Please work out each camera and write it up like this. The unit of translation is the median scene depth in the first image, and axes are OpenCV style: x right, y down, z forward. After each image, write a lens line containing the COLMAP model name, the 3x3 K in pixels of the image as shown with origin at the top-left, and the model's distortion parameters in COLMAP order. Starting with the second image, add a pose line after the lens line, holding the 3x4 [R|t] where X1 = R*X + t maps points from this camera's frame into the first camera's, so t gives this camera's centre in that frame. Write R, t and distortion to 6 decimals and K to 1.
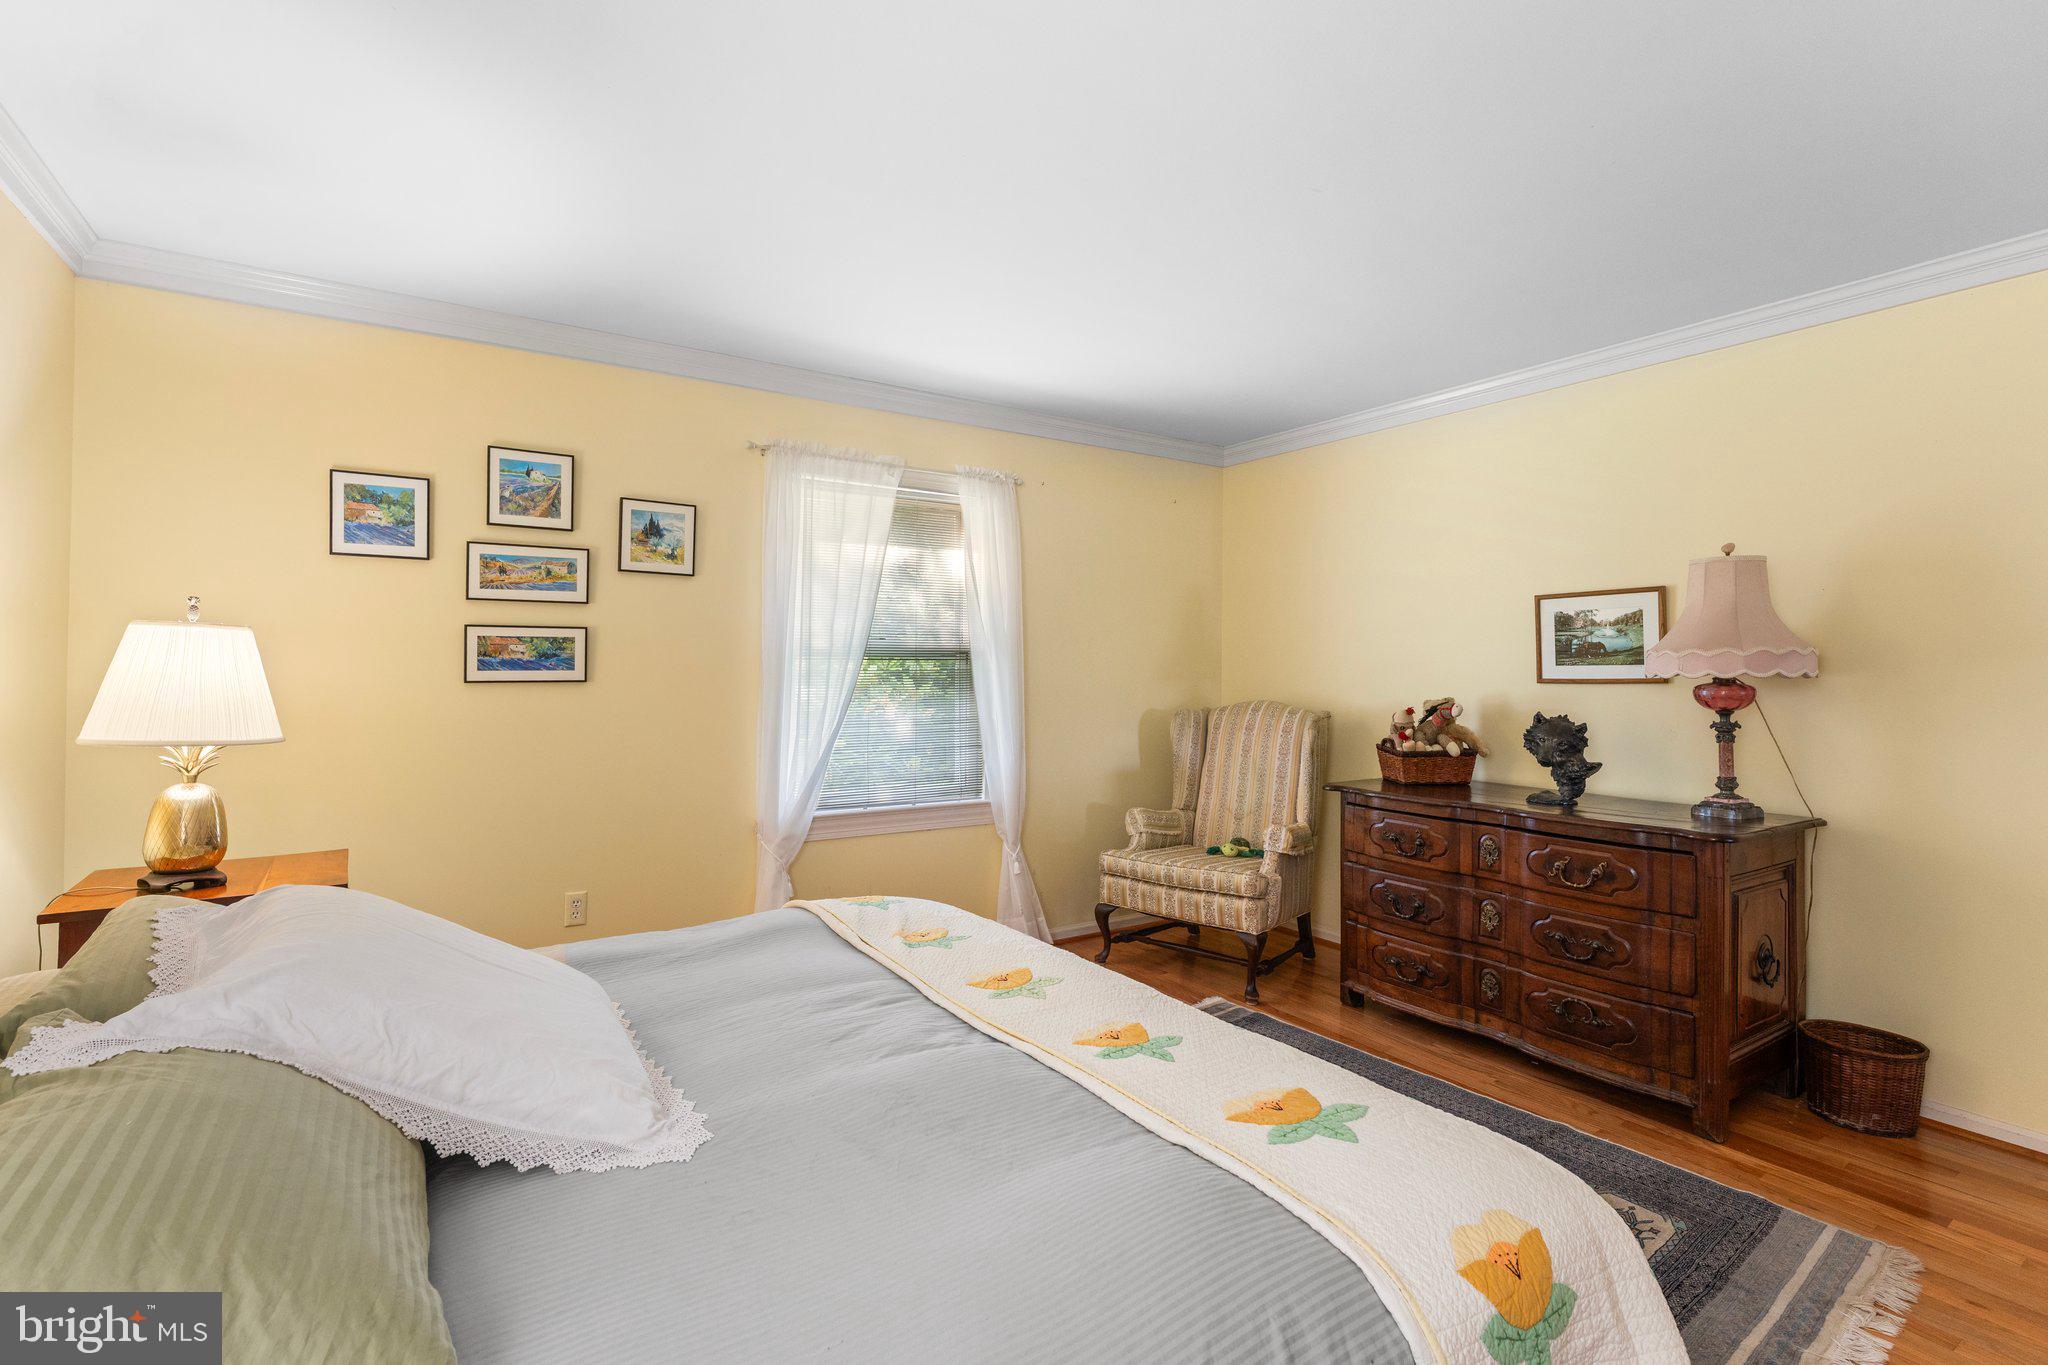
lens RADIAL K [[914.9, 0, 1004.6], [0, 914.9, 673.0], [0, 0, 1]] dist [-0.001256, 0.000452]
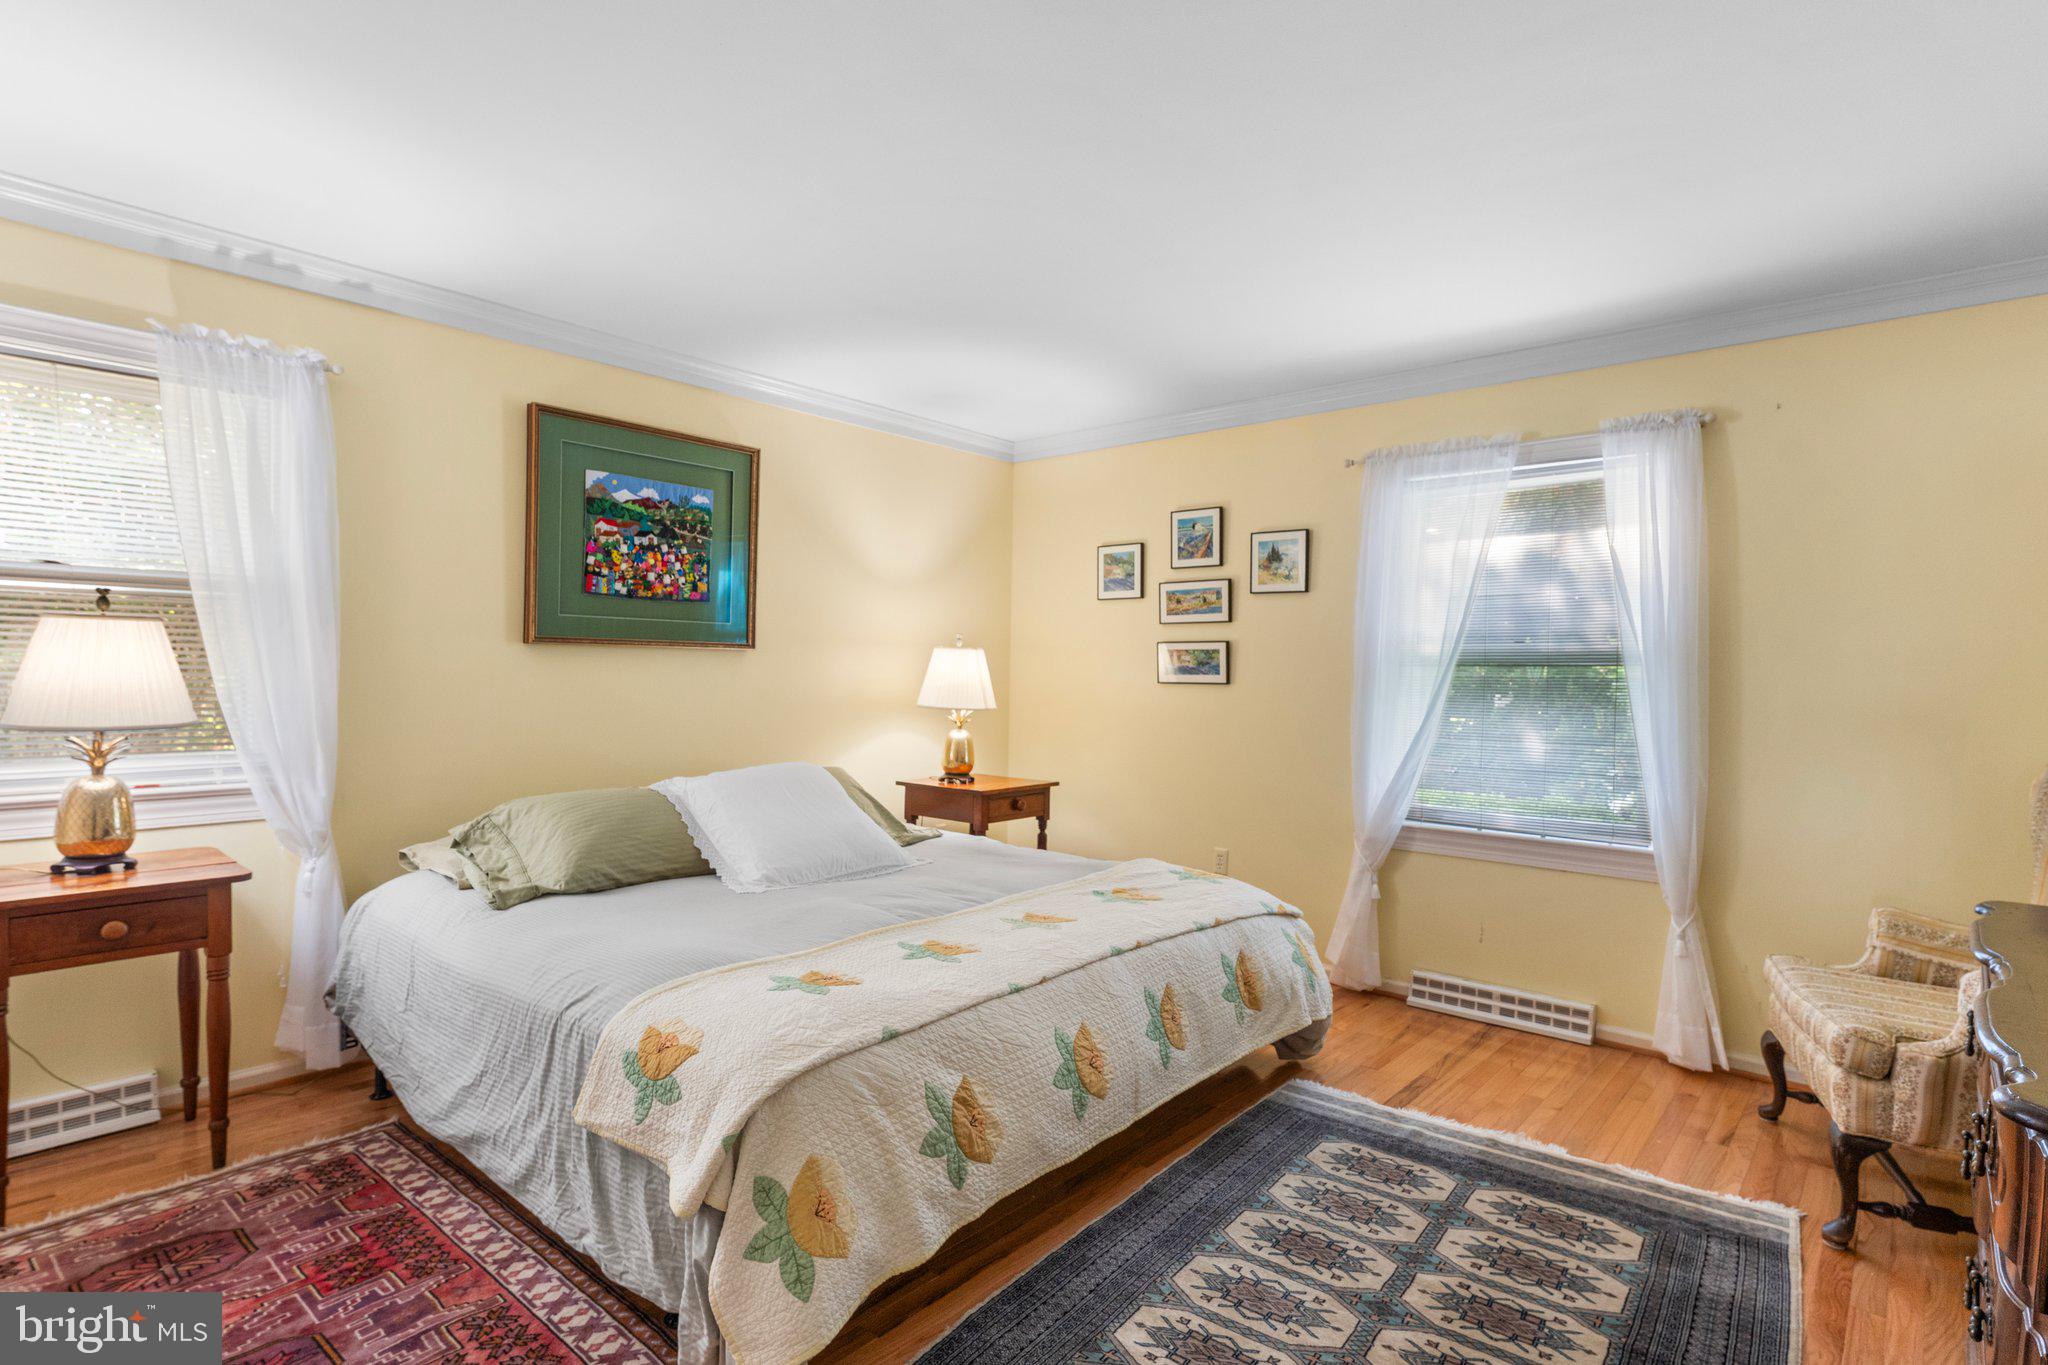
lens RADIAL K [[914.9, 0, 1004.6], [0, 914.9, 673.0], [0, 0, 1]] dist [-0.001256, 0.000452]
pose [[0.323187, -0.000890, -0.946335, 0.637987], [-0.018024, 0.999812, -0.007095, 0.008853], [0.946164, 0.019350, 0.323110, 0.305693]]
